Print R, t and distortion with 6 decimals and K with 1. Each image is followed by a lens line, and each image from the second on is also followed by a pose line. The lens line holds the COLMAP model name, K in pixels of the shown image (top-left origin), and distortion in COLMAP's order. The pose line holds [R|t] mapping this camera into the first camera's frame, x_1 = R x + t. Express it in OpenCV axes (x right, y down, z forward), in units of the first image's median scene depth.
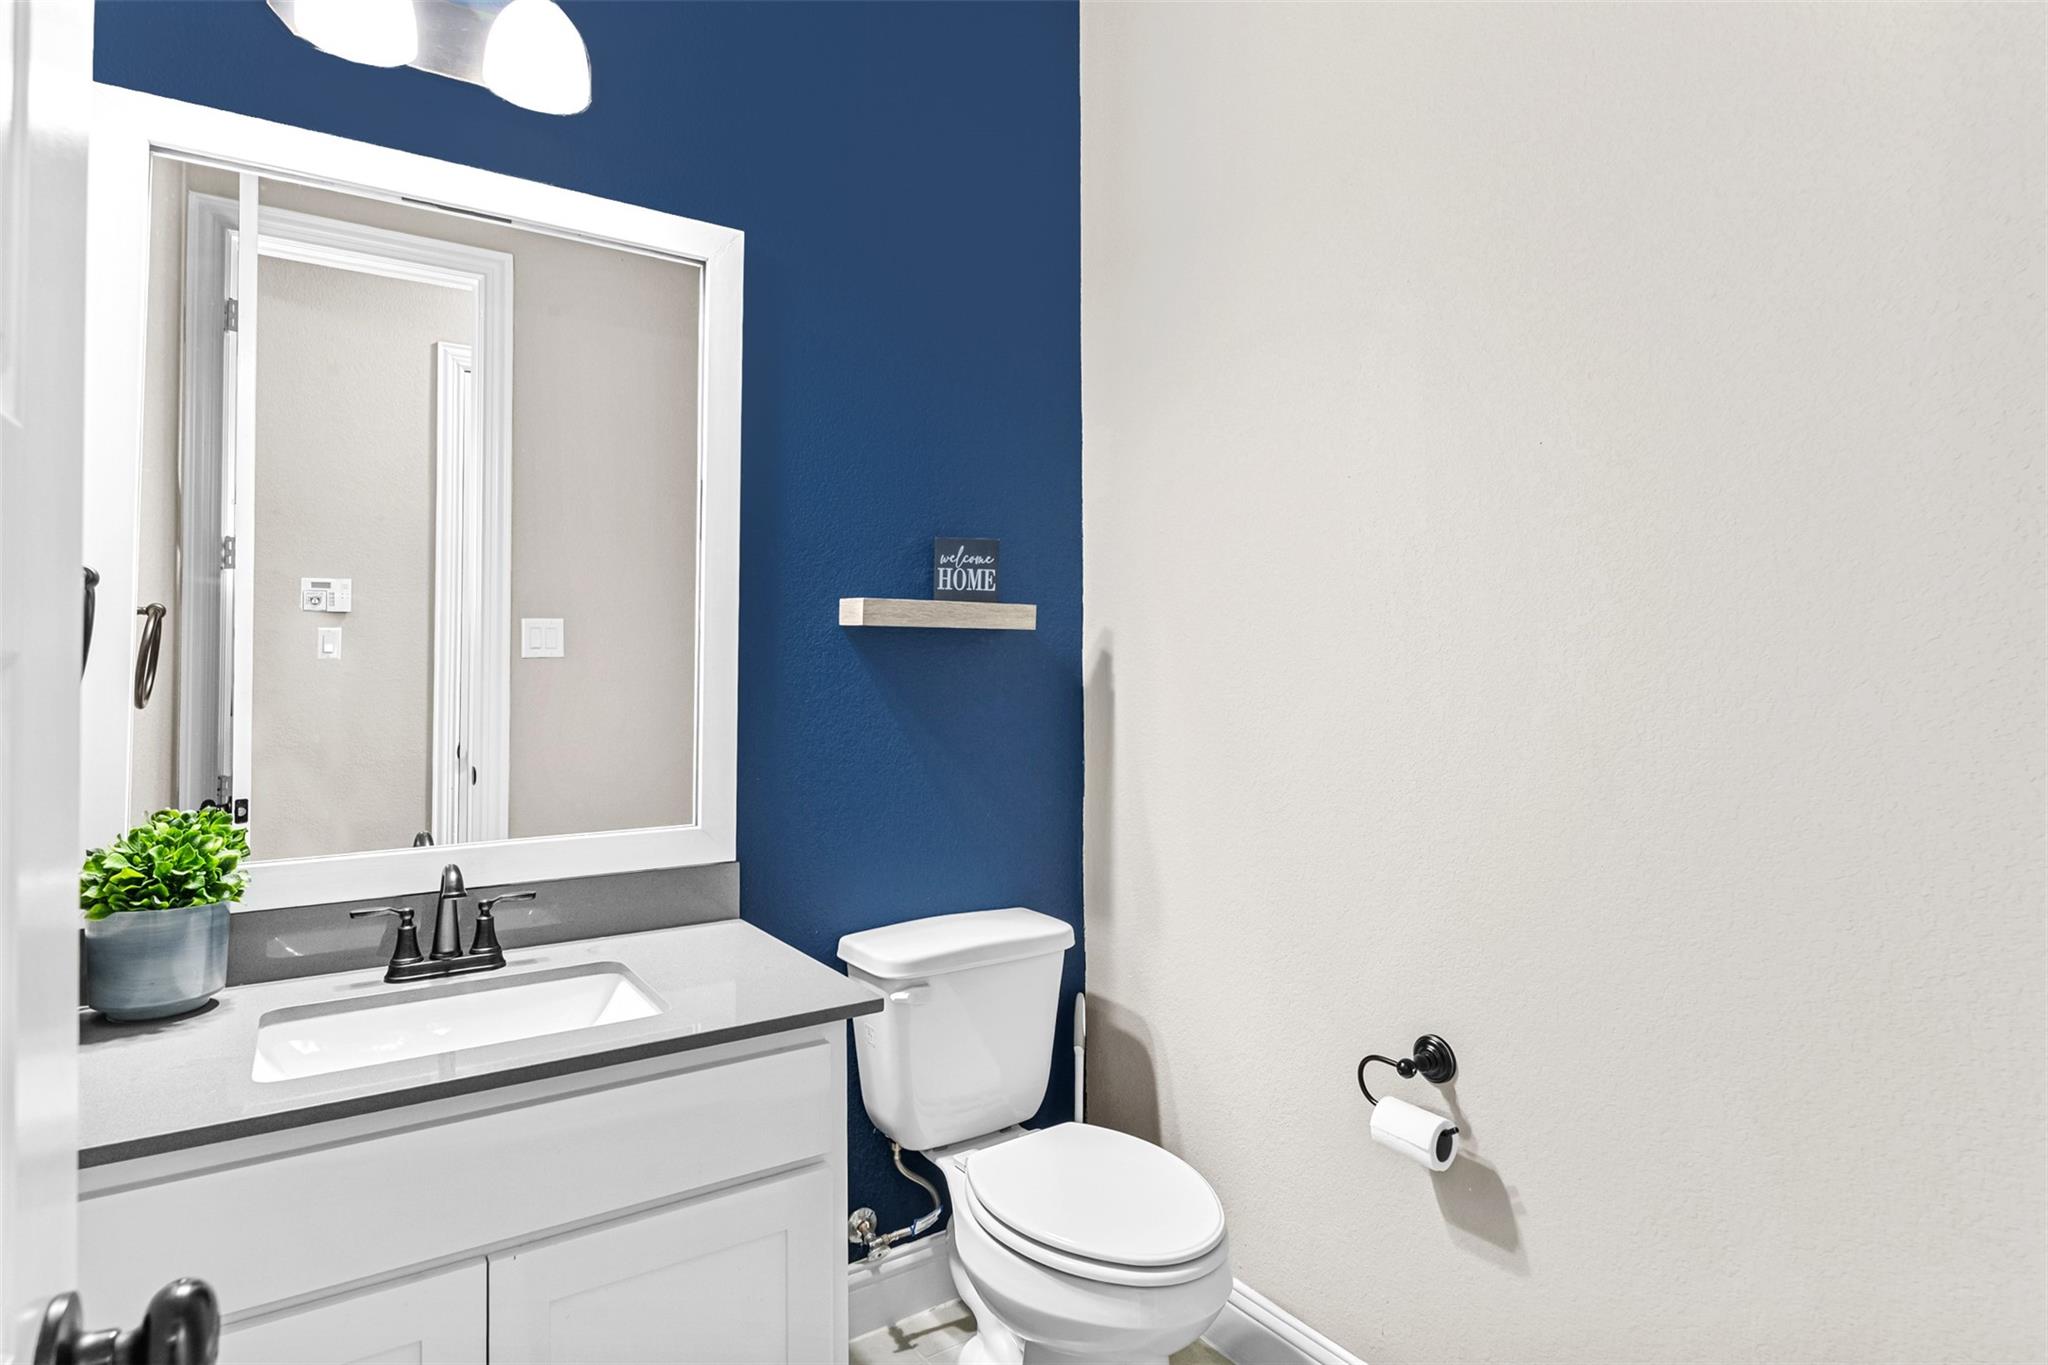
lens RADIAL K [[1026.5, 0, 996.1], [0, 1026.5, 671.7], [0, 0, 1]] dist [0.002604, 0.000719]
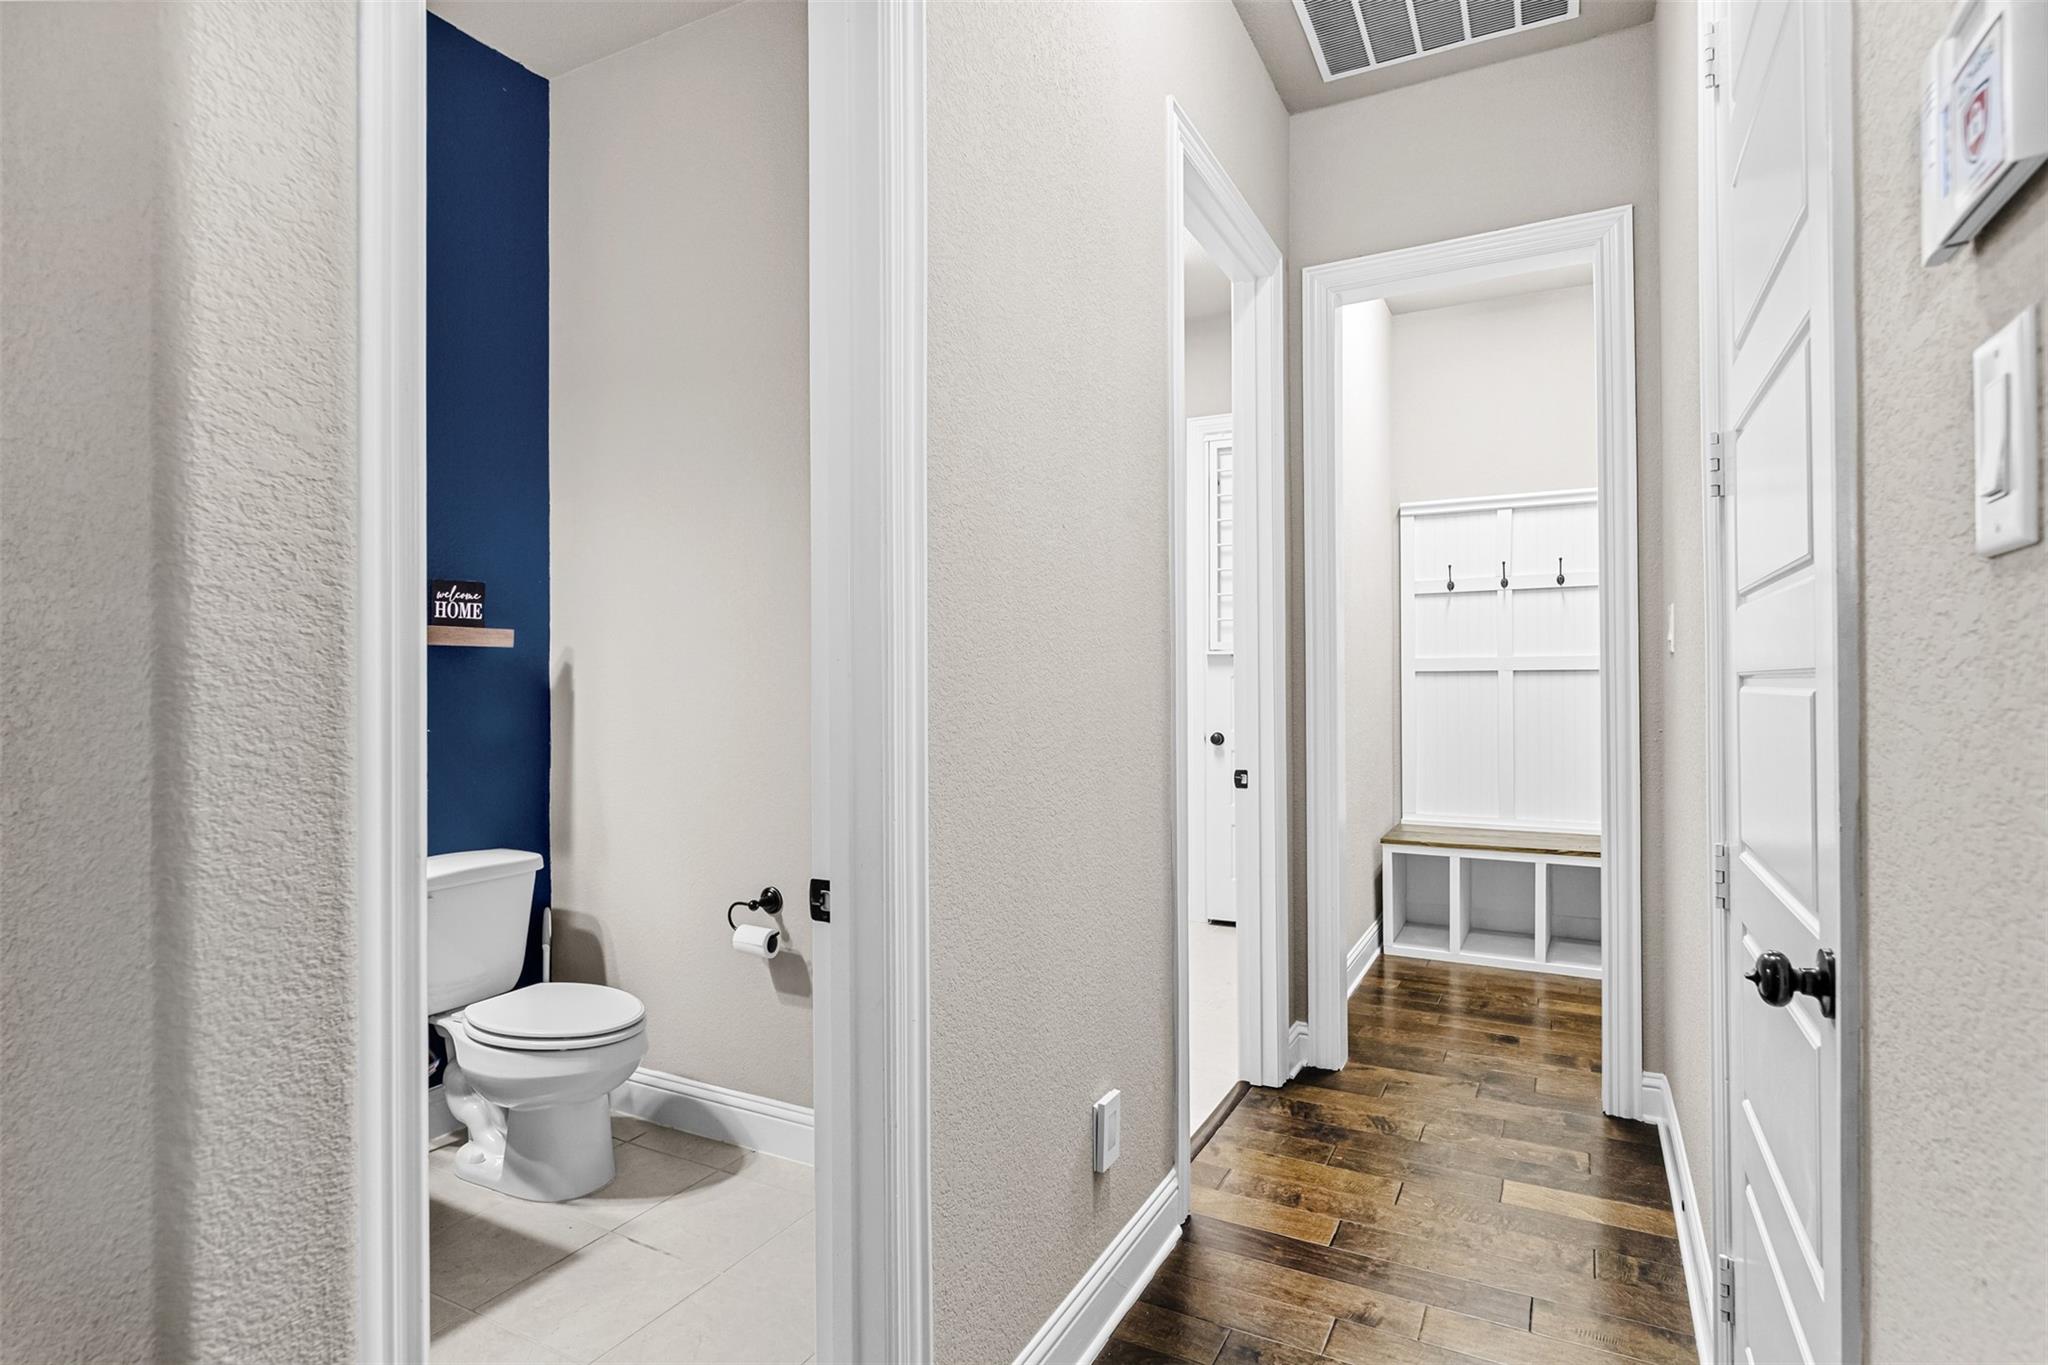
lens RADIAL K [[1026.5, 0, 996.1], [0, 1026.5, 671.7], [0, 0, 1]] dist [0.002604, 0.000719]
pose [[0.876753, 0.003536, 0.480928, -0.059478], [0.001502, 0.999948, -0.010090, 0.007477], [-0.480938, 0.009568, 0.876702, -0.558068]]
